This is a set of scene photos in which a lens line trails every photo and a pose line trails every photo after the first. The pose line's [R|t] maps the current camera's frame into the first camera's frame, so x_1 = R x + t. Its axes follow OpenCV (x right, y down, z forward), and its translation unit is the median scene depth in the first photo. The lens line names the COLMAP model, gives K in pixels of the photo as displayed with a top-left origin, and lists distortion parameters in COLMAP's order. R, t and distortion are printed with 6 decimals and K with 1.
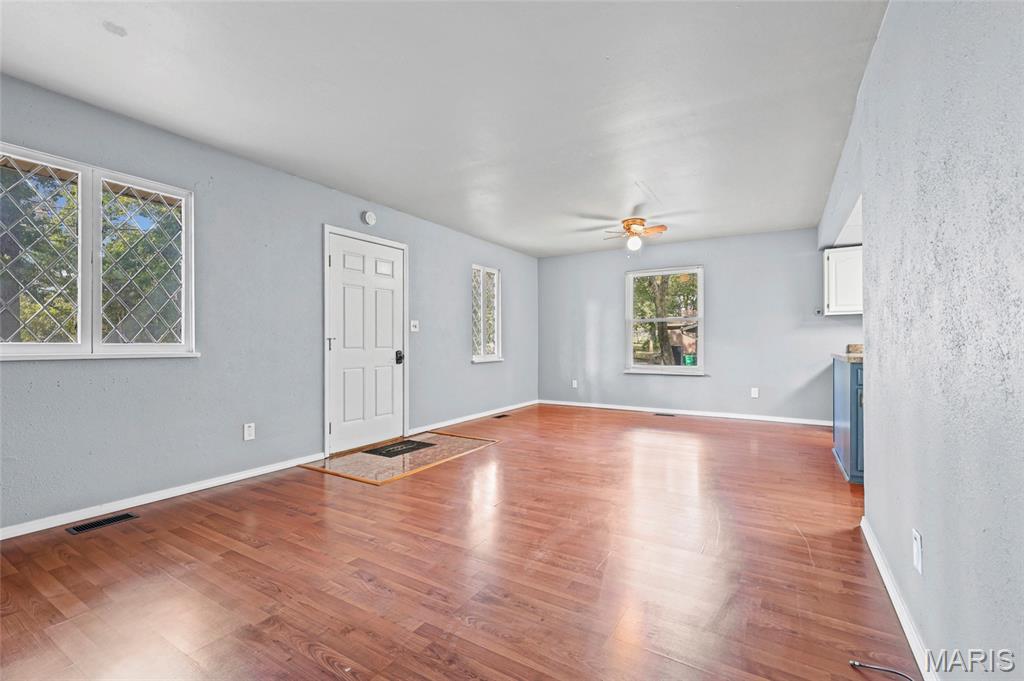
lens RADIAL K [[450.4, 0, 518.6], [0, 450.4, 343.5], [0, 0, 1]] dist [0.001617, 0.000327]
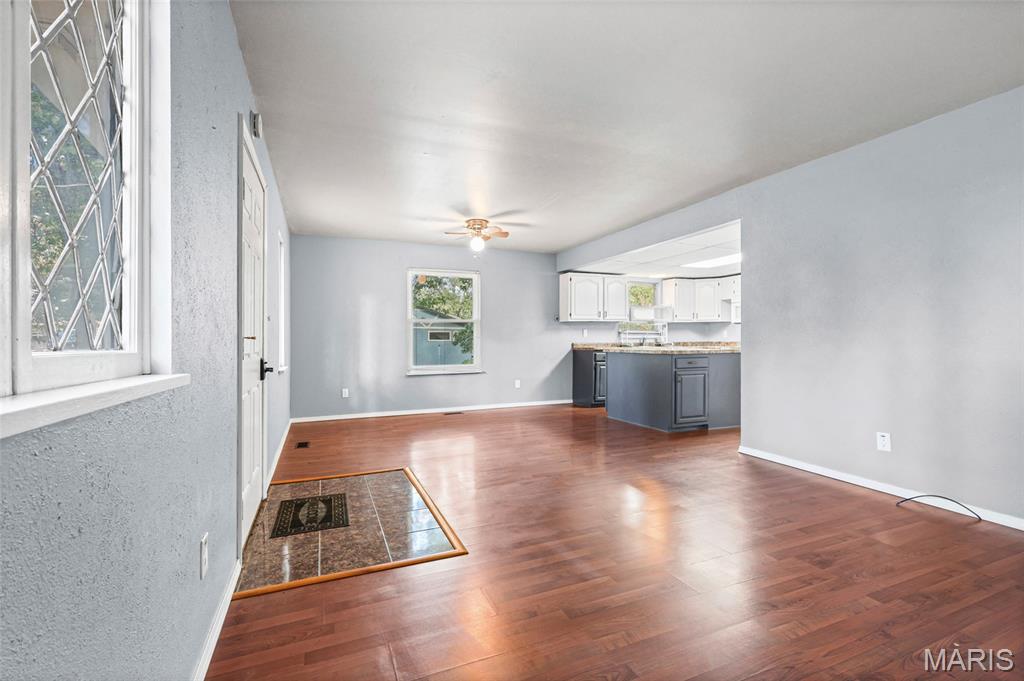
lens RADIAL K [[455.7, 0, 513.3], [0, 455.7, 337.0], [0, 0, 1]] dist [-0.000288, -0.000107]
pose [[0.580128, 0.004120, 0.814515, -0.532276], [0.010804, 0.999860, -0.012753, 0.000029], [-0.814454, 0.016198, 0.580003, 0.347527]]
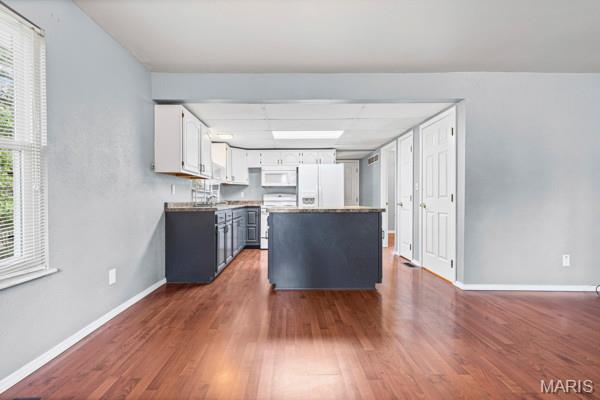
lens RADIAL K [[266.1, 0, 300.0], [0, 266.1, 200.0], [0, 0, 1]] dist [0.001934, 0.000102]
pose [[-0.533899, 0.000616, 0.845548, 0.054503], [0.006920, 0.999969, 0.003641, -0.002784], [-0.845520, 0.007795, -0.533887, 1.098818]]
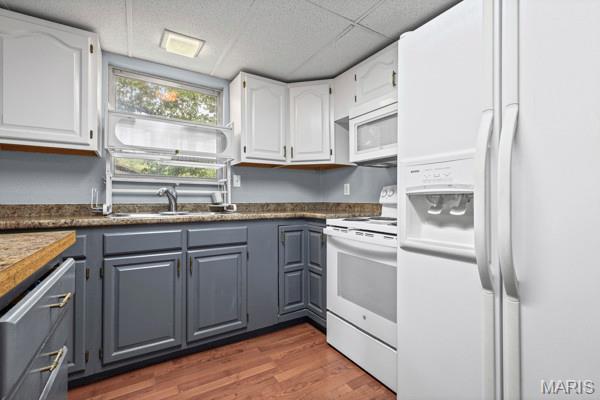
lens RADIAL K [[267.0, 0, 300.7], [0, 267.0, 198.0], [0, 0, 1]] dist [-0.000288, -0.000107]
pose [[0.452425, 0.006278, 0.891780, 0.692320], [0.000970, 0.999971, -0.007532, -0.002193], [-0.891802, 0.004272, 0.452406, 0.514878]]
